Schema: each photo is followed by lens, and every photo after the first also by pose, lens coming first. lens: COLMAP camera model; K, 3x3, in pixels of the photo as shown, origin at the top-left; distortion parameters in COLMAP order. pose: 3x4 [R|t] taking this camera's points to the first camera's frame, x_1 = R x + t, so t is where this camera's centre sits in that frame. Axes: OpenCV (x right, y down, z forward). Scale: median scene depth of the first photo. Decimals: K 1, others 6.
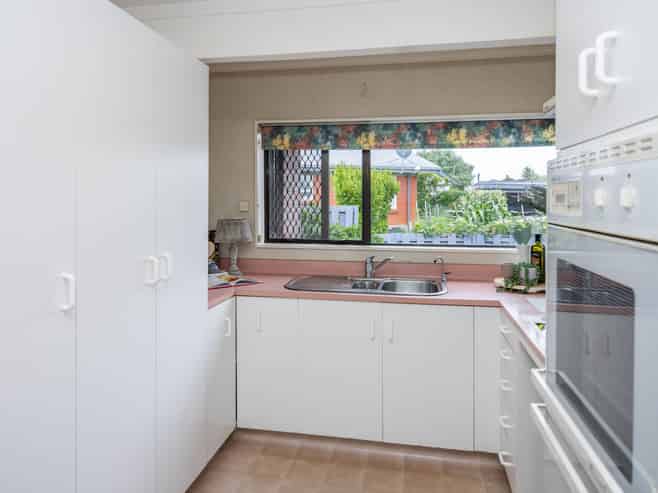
lens RADIAL K [[451.1, 0, 329.0], [0, 451.1, 246.5], [0, 0, 1]] dist [0.004263, 0.001316]
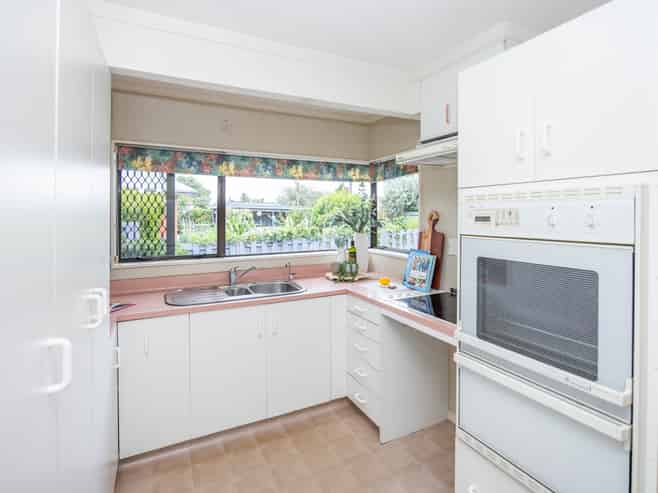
lens RADIAL K [[348.4, 0, 329.0], [0, 348.4, 246.5], [0, 0, 1]] dist [0.021202, -0.000433]
pose [[0.795992, -0.060762, 0.602250, -0.266775], [0.070087, 0.997509, 0.008007, -0.021310], [-0.601236, 0.035837, 0.798267, 0.121722]]
